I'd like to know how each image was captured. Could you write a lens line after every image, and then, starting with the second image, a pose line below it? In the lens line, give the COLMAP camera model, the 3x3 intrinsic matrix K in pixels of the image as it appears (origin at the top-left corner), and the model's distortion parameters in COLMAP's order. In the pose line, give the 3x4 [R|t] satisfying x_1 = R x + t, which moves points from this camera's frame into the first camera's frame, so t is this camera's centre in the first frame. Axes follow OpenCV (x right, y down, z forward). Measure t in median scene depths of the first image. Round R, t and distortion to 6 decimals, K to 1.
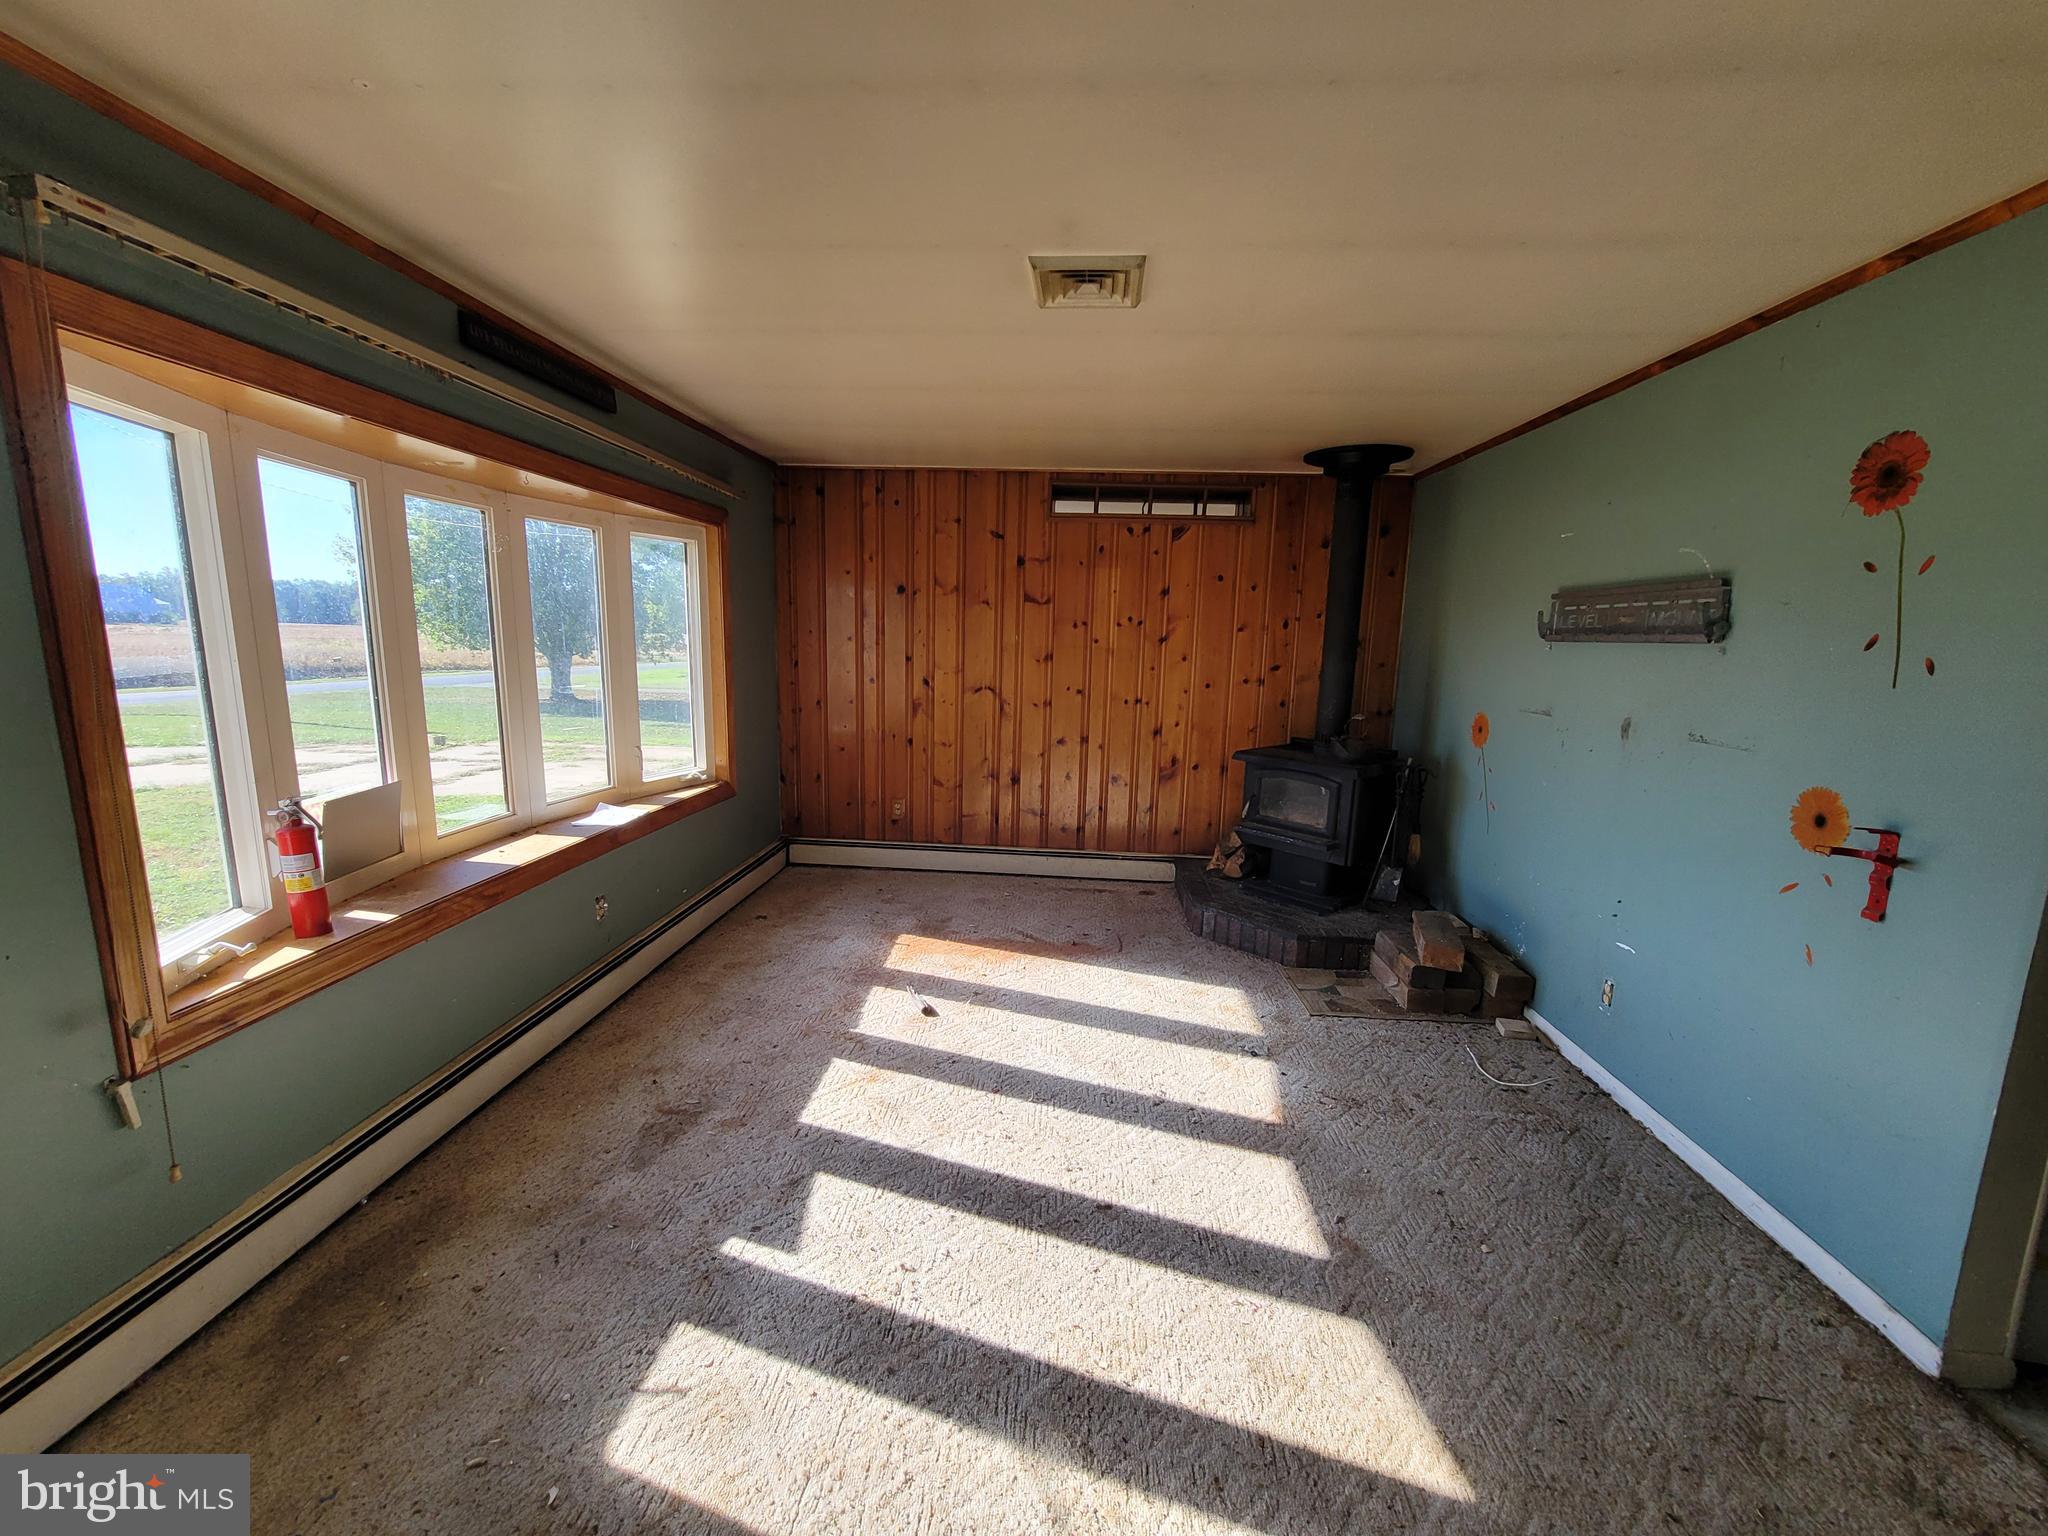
lens RADIAL K [[833.4, 0, 1020.9], [0, 833.4, 774.1], [0, 0, 1]] dist [-0.002769, 0.000228]
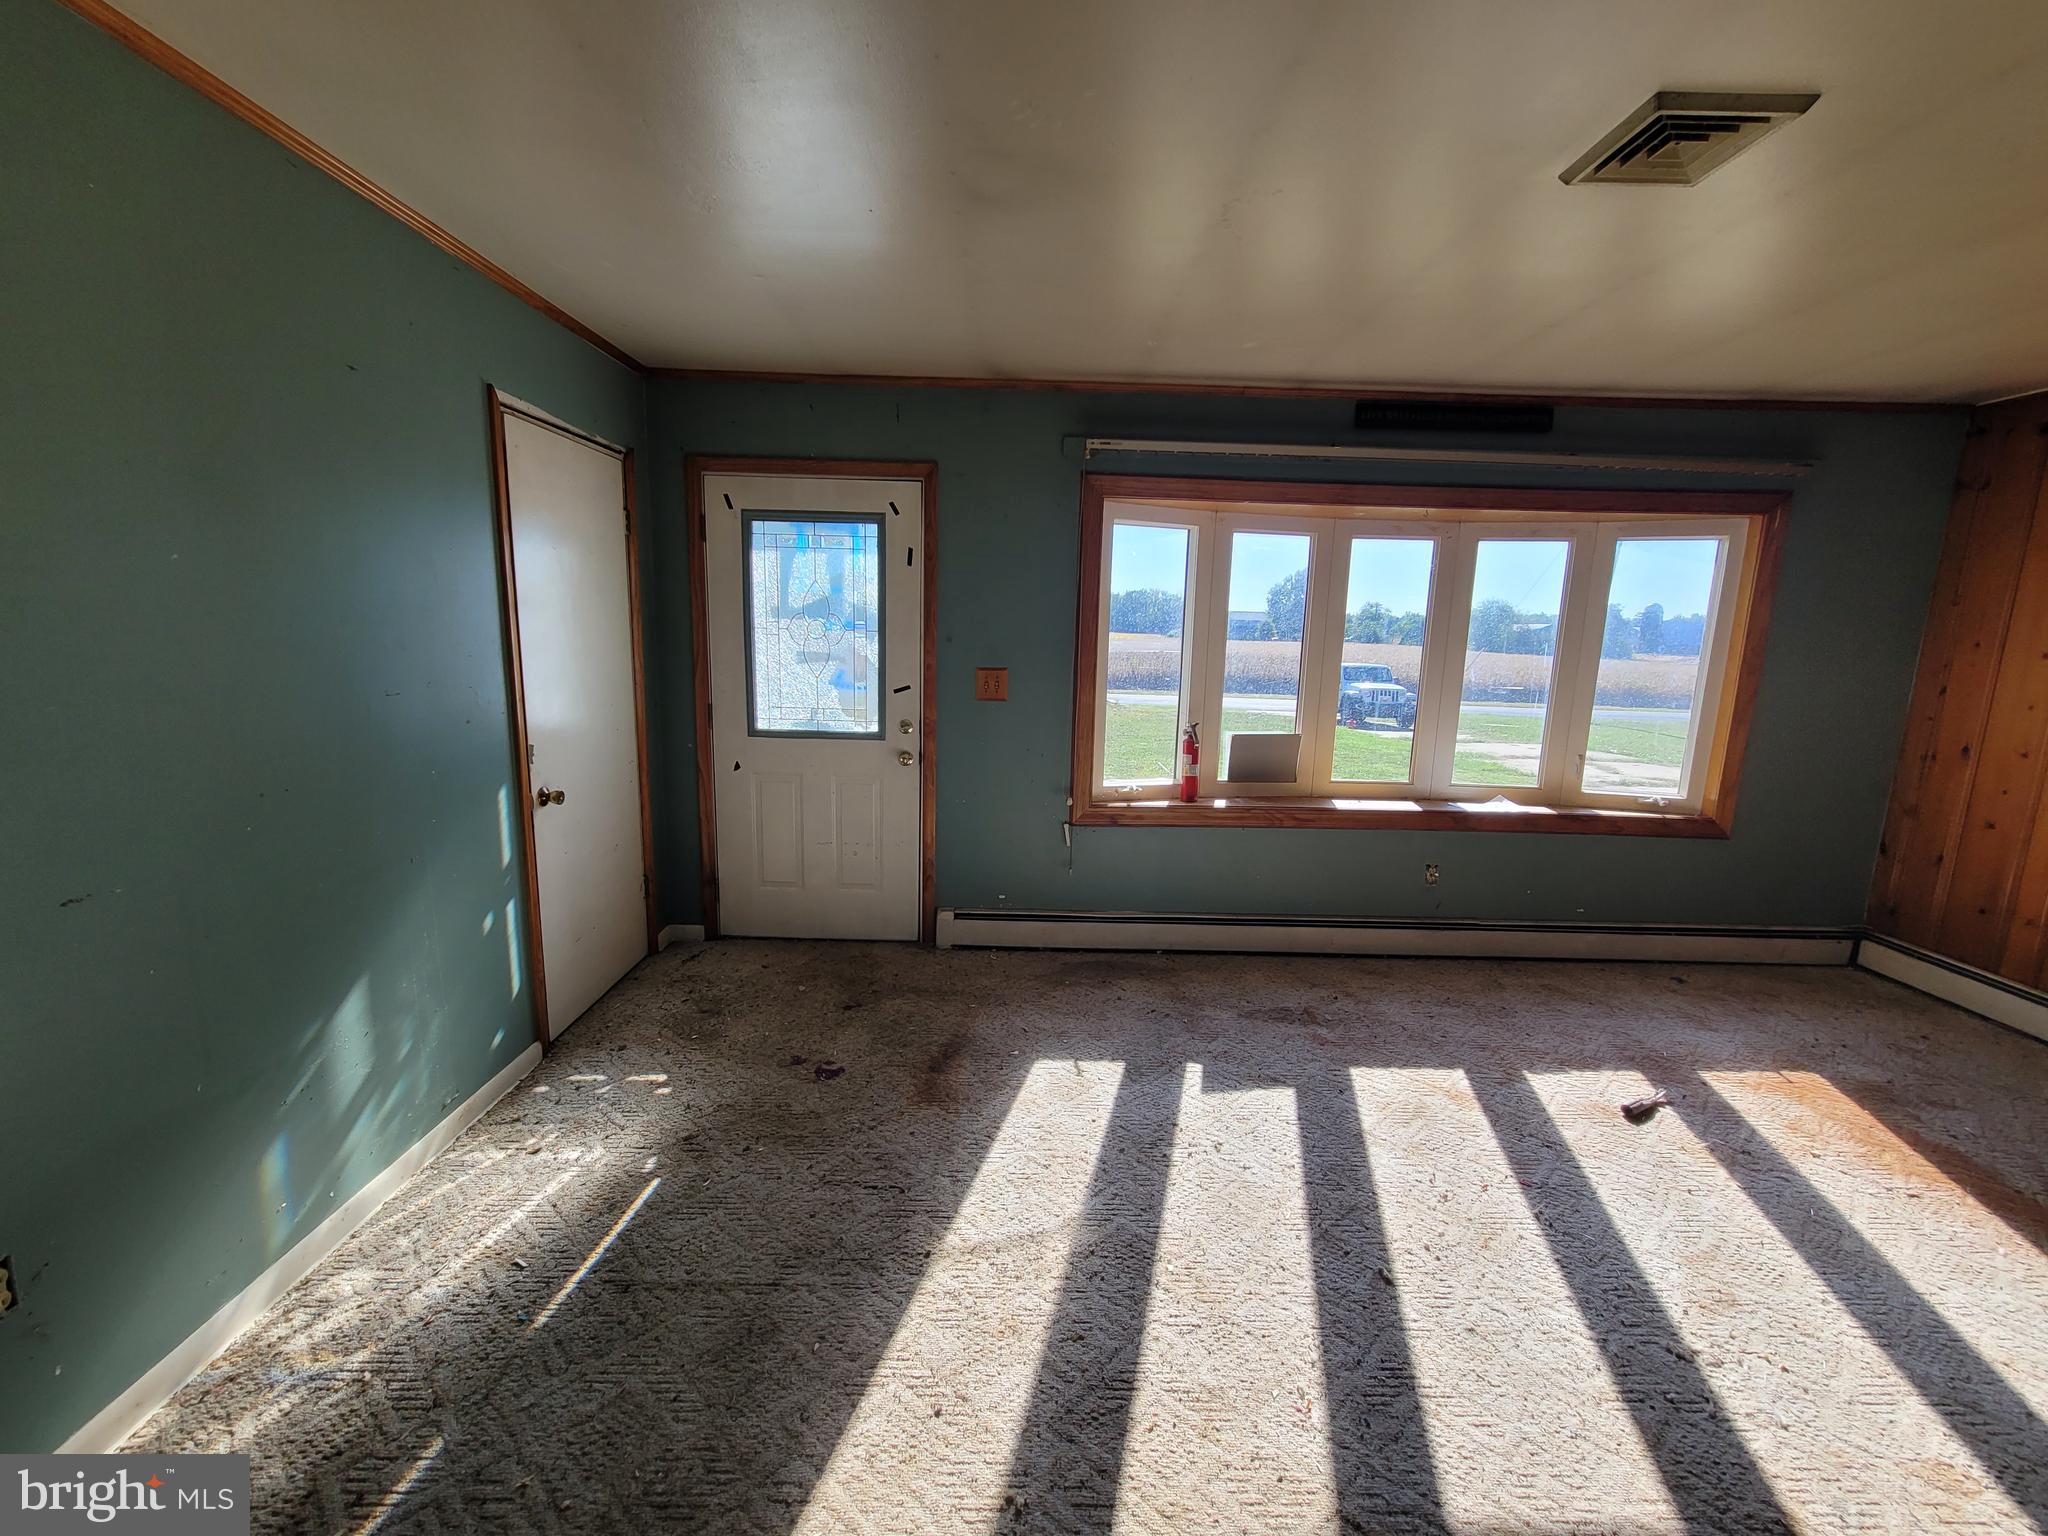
lens RADIAL K [[833.4, 0, 1014.9], [0, 833.4, 771.5], [0, 0, 1]] dist [-0.002769, 0.000228]
pose [[0.069362, 0.147821, -0.986579, 0.664816], [-0.187236, 0.973315, 0.132669, -0.027237], [0.979863, 0.175520, 0.095188, 0.351986]]
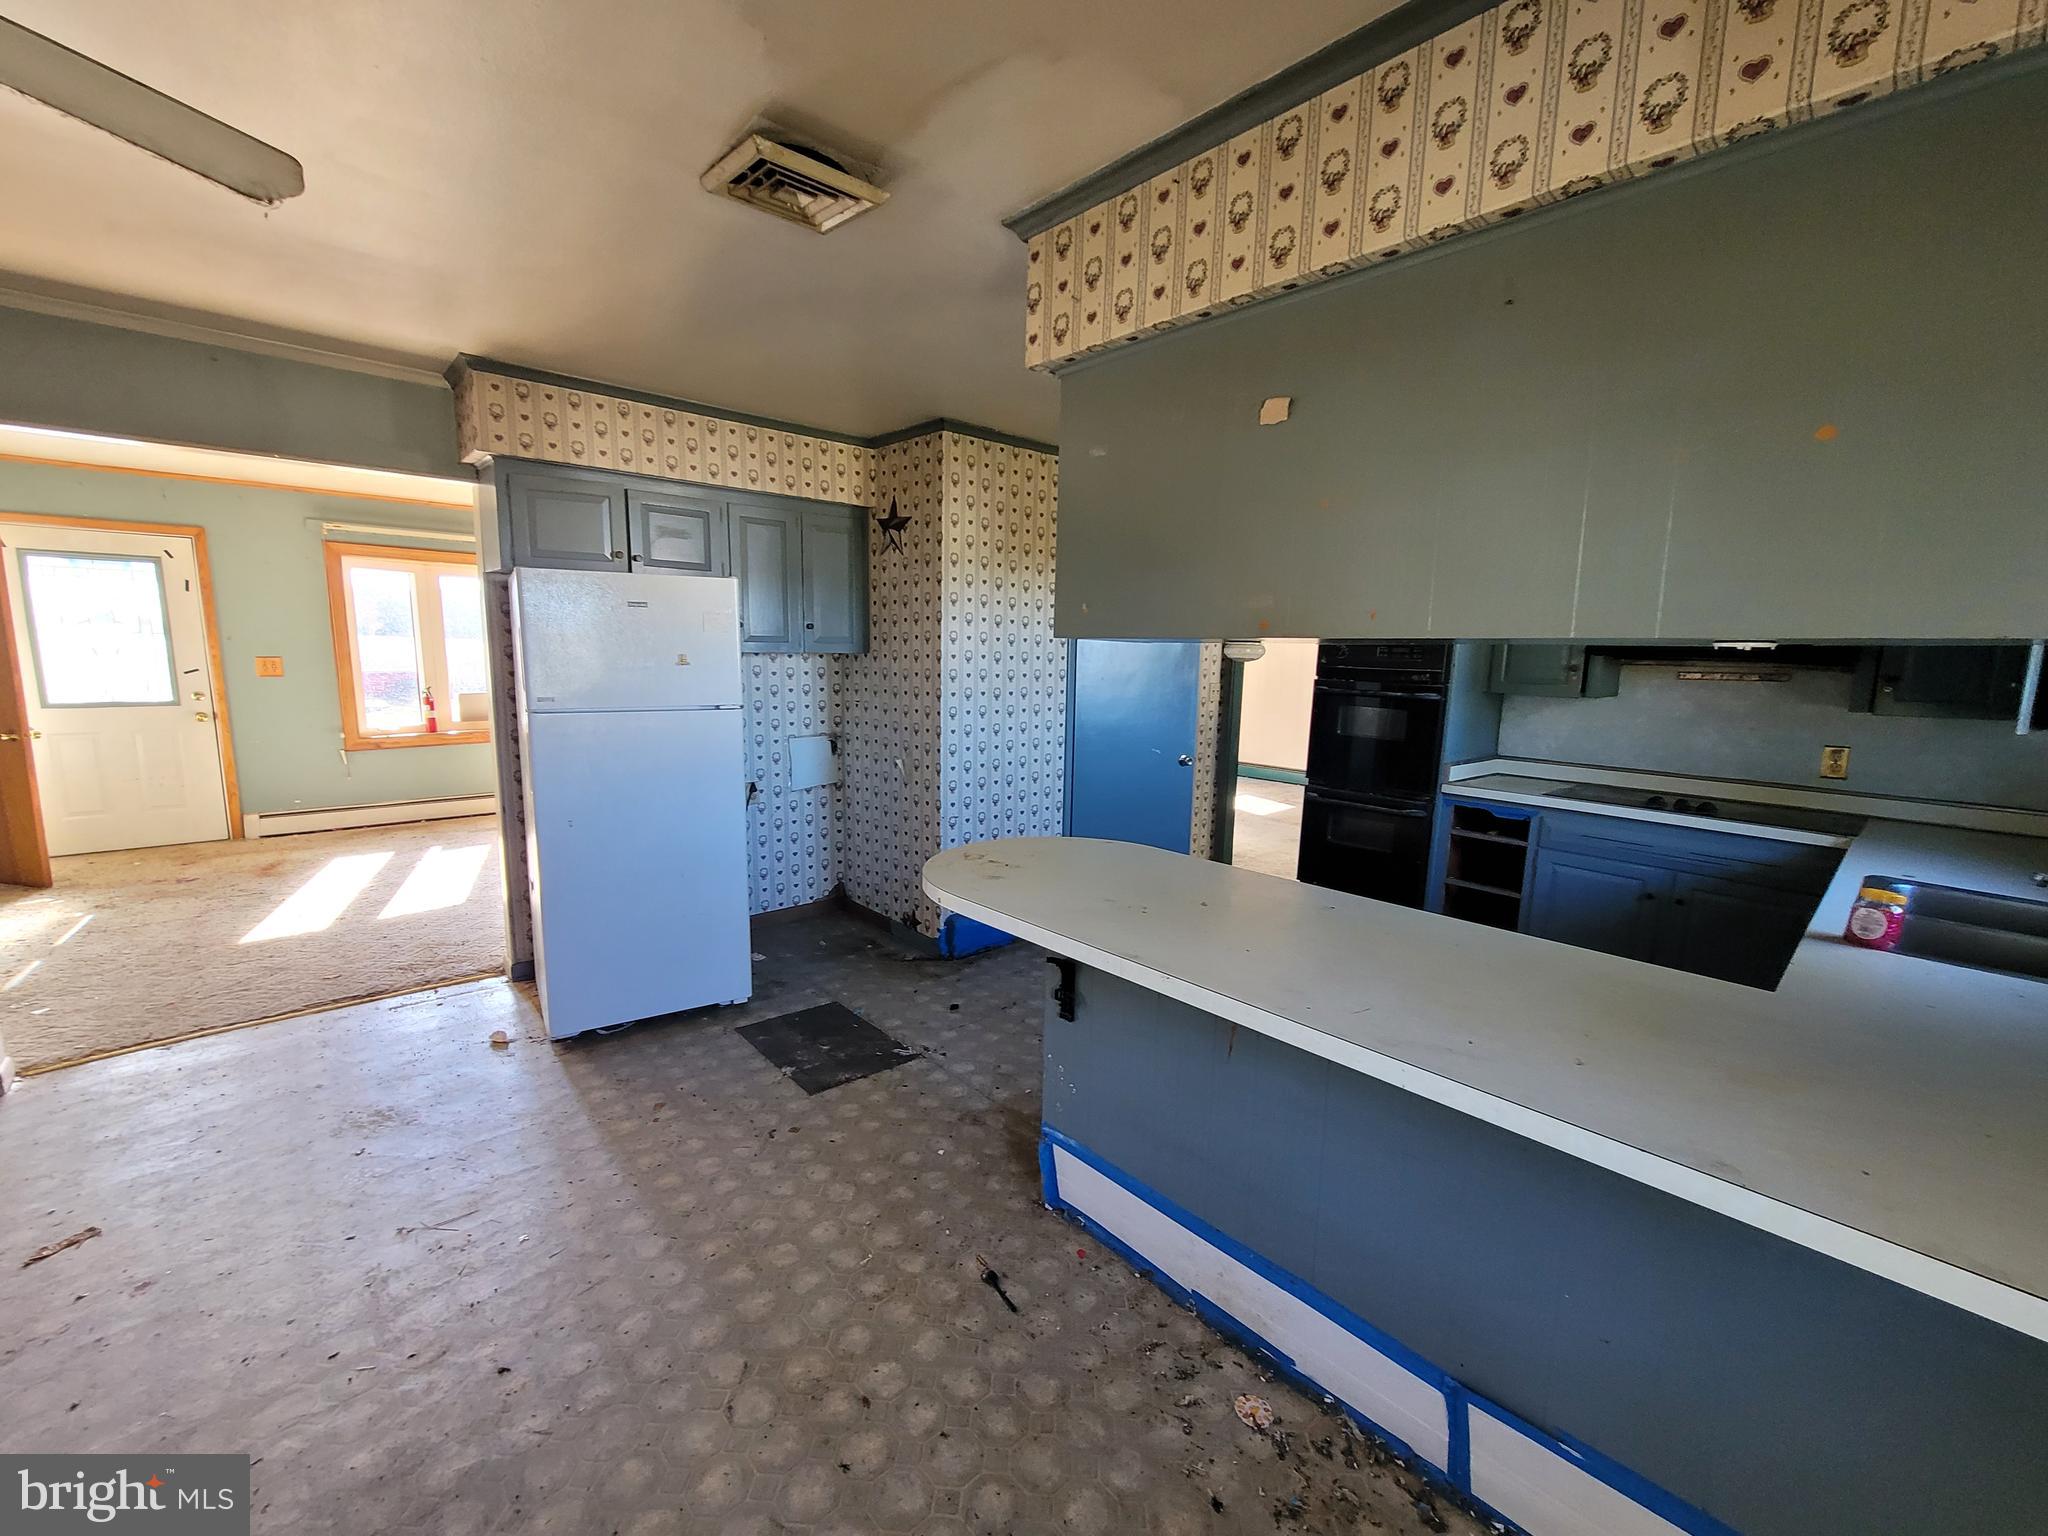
lens RADIAL K [[833.4, 0, 1022.7], [0, 833.4, 777.2], [0, 0, 1]] dist [-0.002769, 0.000228]
pose [[0.724805, 0.097286, -0.682051, 2.163095], [-0.116635, 0.993017, 0.017695, 0.037391], [0.679010, 0.066725, 0.731090, 0.194972]]
